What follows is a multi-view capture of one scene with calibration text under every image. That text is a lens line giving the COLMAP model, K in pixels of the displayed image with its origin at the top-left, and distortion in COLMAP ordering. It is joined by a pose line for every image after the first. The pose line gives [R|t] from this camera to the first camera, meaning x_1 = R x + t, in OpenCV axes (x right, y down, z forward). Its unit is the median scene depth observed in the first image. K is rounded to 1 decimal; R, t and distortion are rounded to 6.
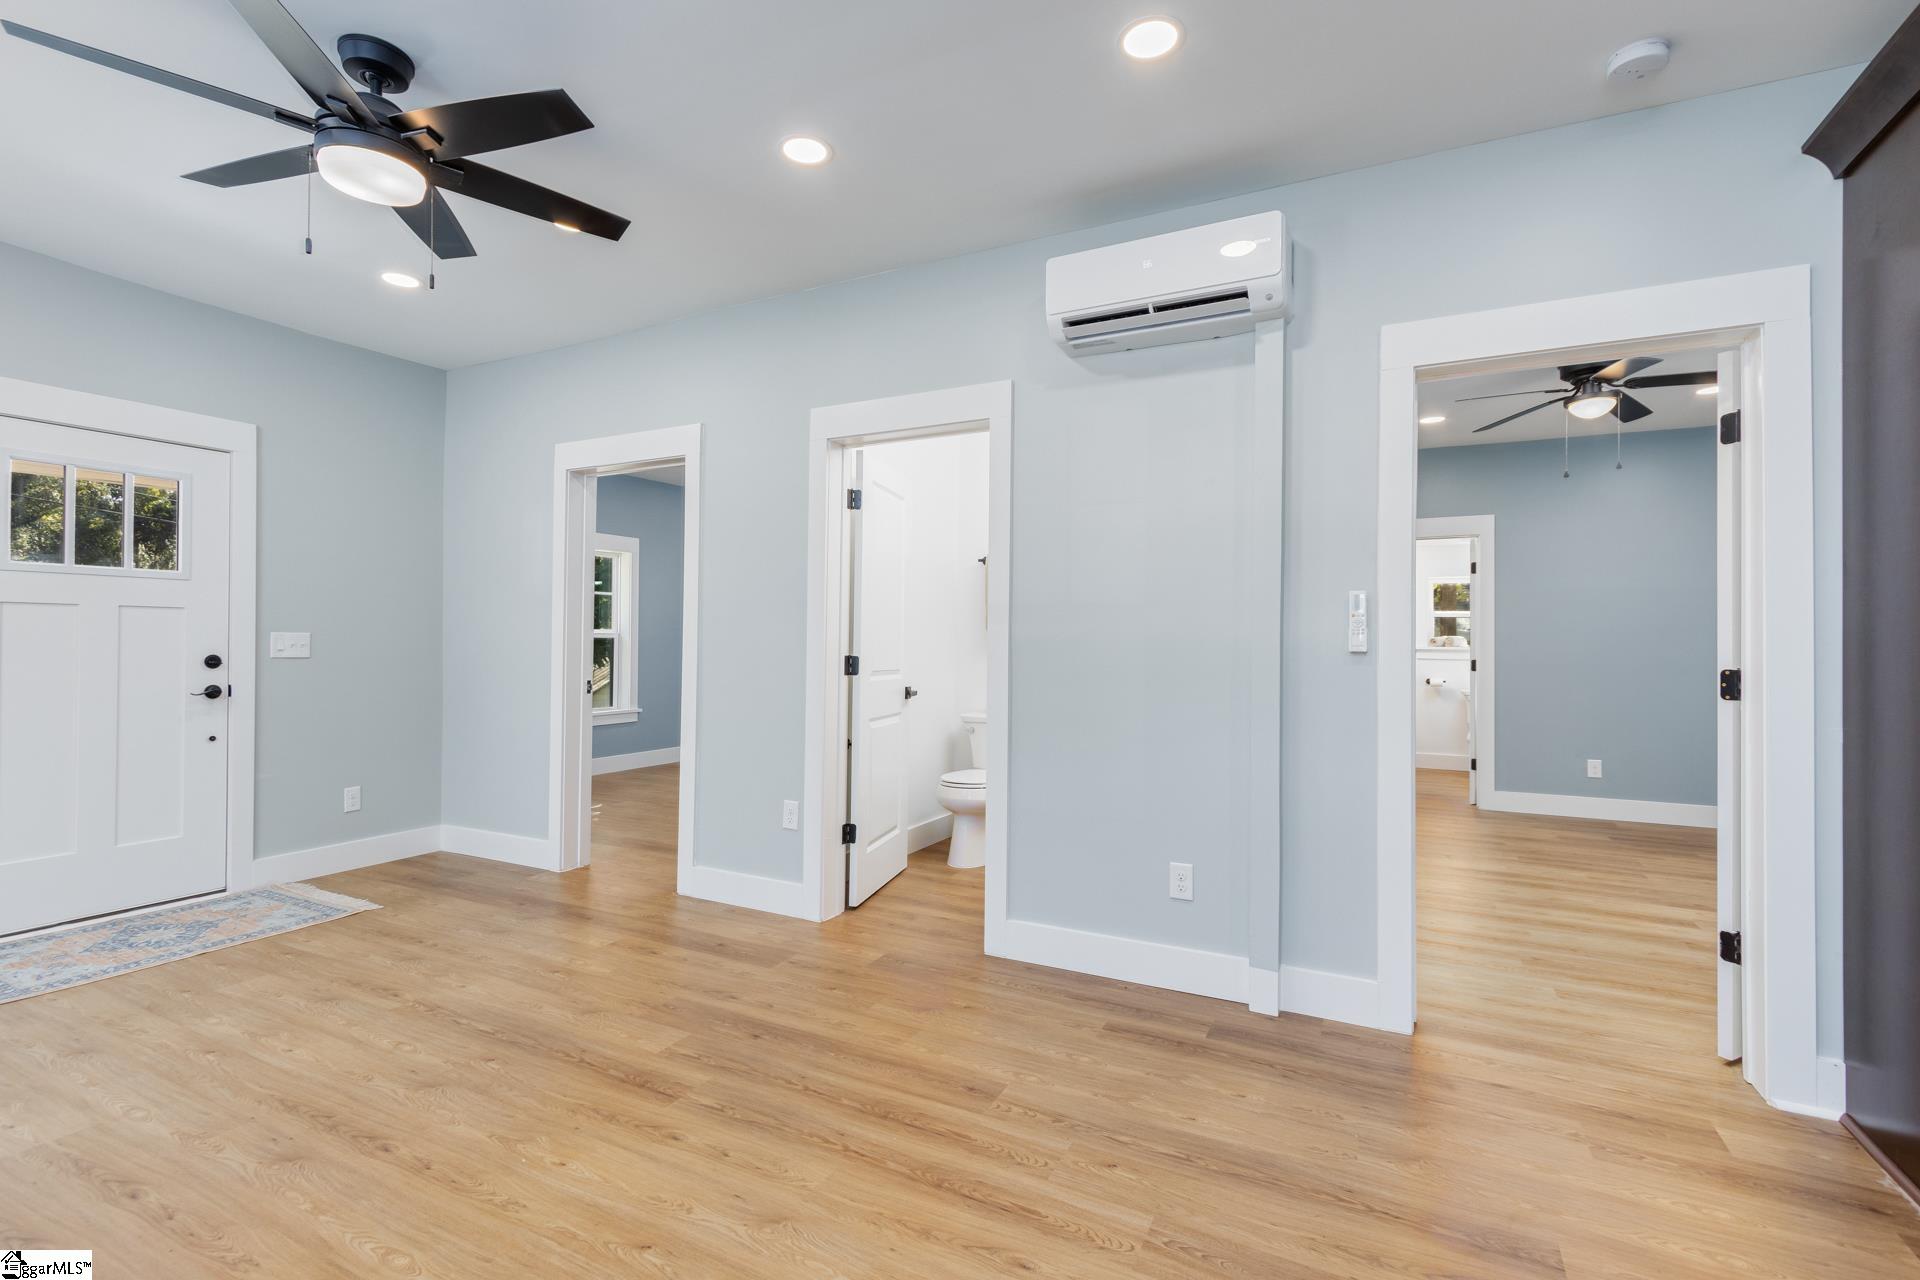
lens RADIAL K [[869.8, 0, 951.3], [0, 869.8, 628.7], [0, 0, 1]] dist [0.002709, -0.002298]
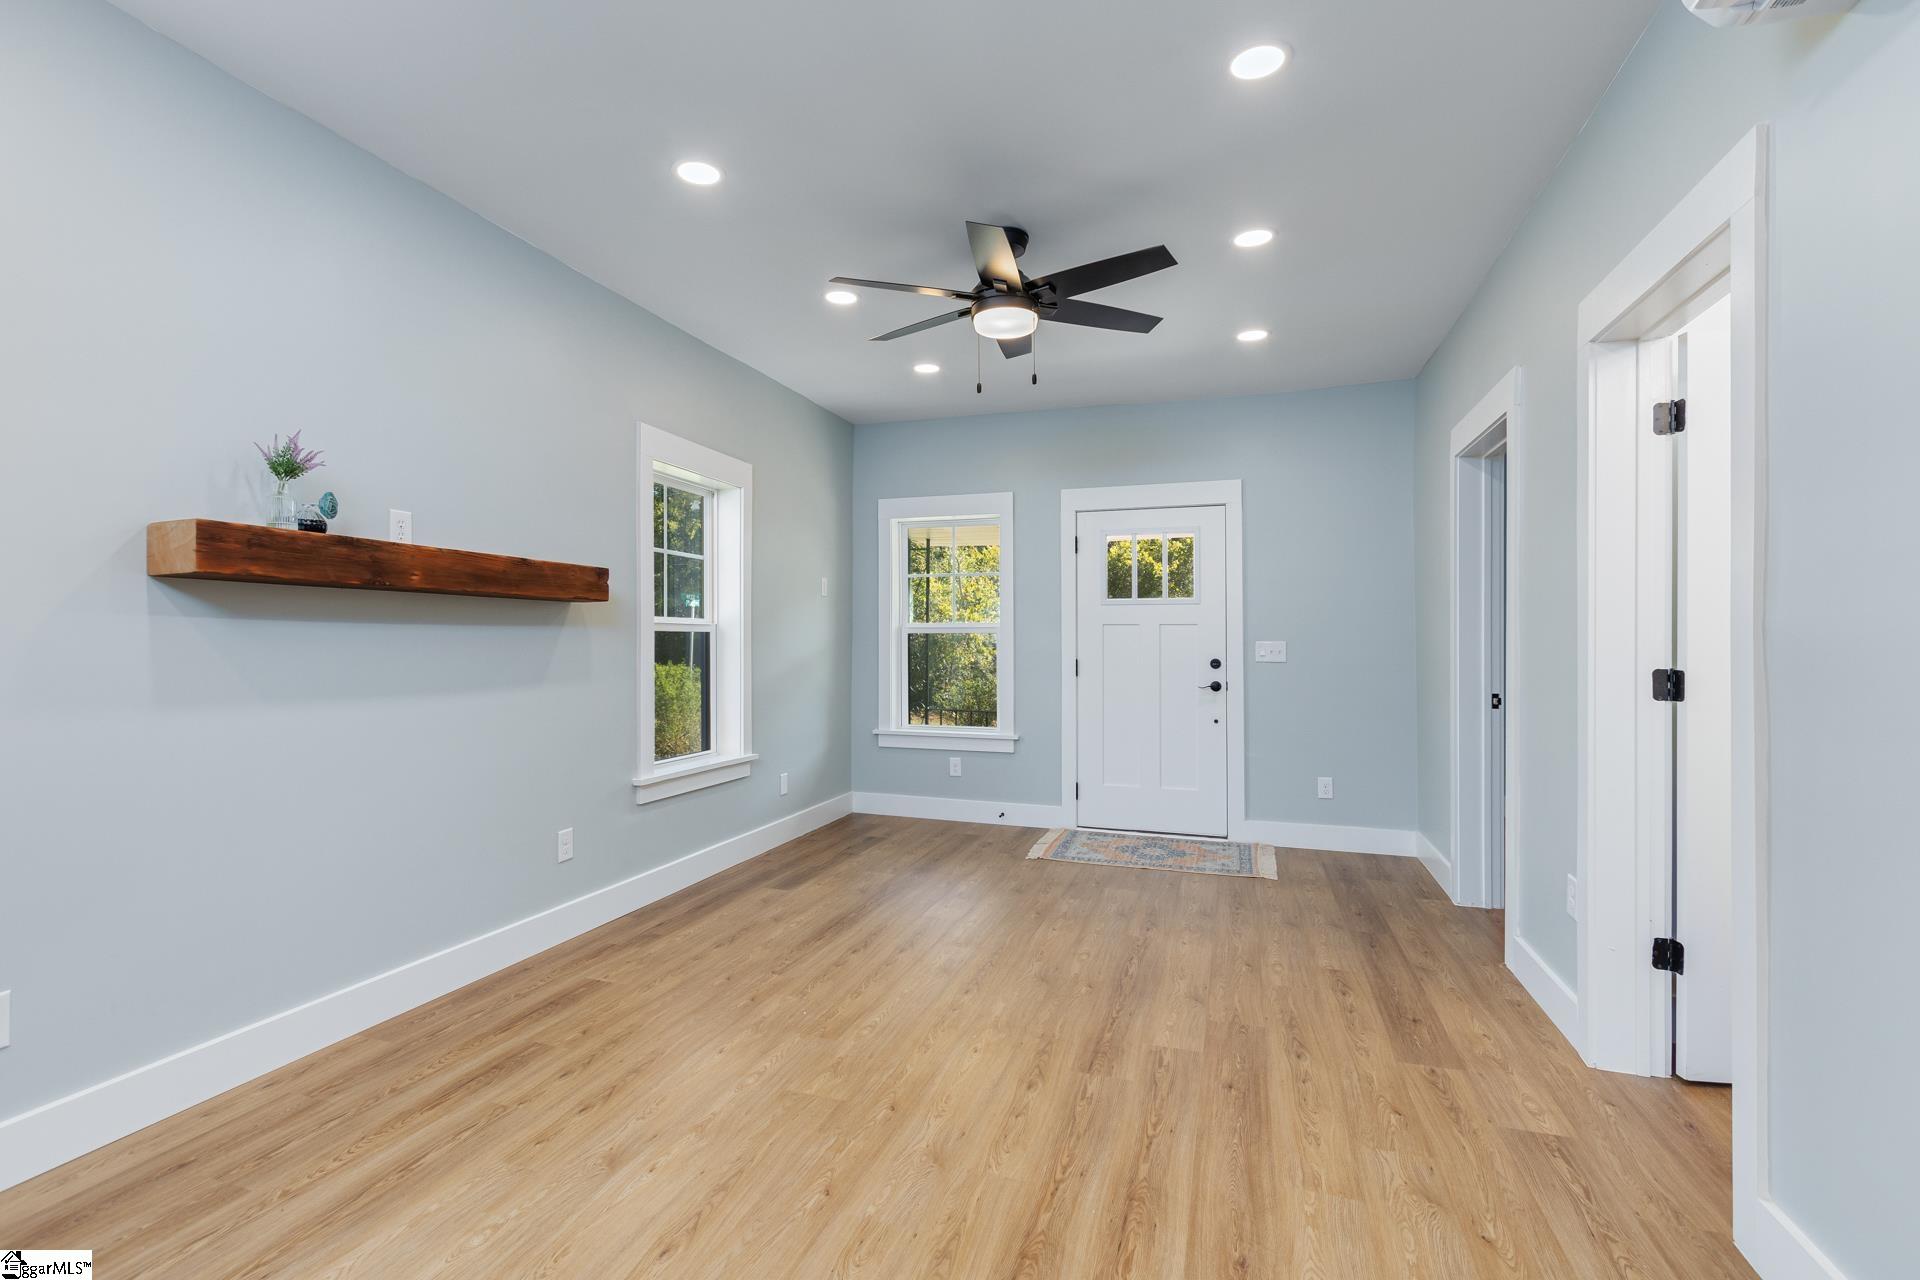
lens RADIAL K [[869.8, 0, 928.9], [0, 869.8, 633.2], [0, 0, 1]] dist [0.002709, -0.002298]
pose [[0.145260, -0.018459, -0.989221, 0.530814], [0.008360, 0.999813, -0.017429, 0.014323], [0.989358, -0.005738, 0.145387, 0.484443]]
